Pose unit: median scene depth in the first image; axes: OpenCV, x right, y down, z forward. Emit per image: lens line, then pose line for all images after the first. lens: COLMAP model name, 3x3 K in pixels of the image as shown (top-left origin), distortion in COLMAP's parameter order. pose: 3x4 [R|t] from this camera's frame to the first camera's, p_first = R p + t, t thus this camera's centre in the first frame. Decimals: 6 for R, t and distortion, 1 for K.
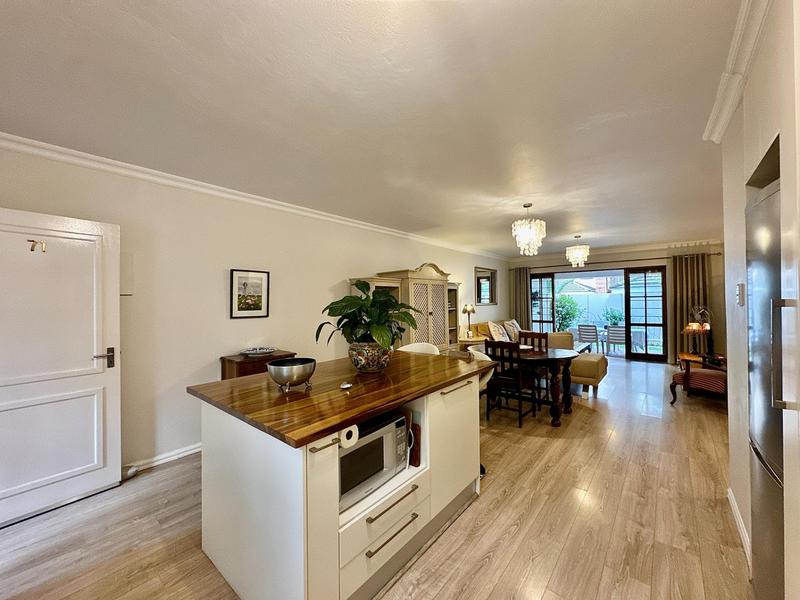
lens RADIAL K [[319.8, 0, 400.8], [0, 319.8, 299.6], [0, 0, 1]] dist [0.000301, -0.000214]
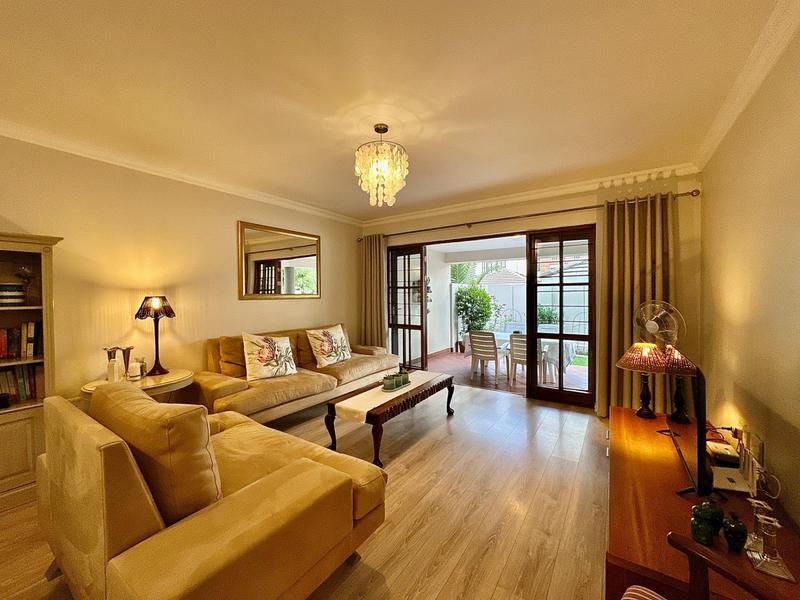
lens RADIAL K [[319.8, 0, 399.9], [0, 319.8, 298.2], [0, 0, 1]] dist [0.000301, -0.000214]
pose [[0.994825, 0.006048, 0.101426, 0.475182], [-0.007626, 0.999856, 0.015183, 0.008689], [-0.101320, -0.015878, 0.994727, 0.529055]]
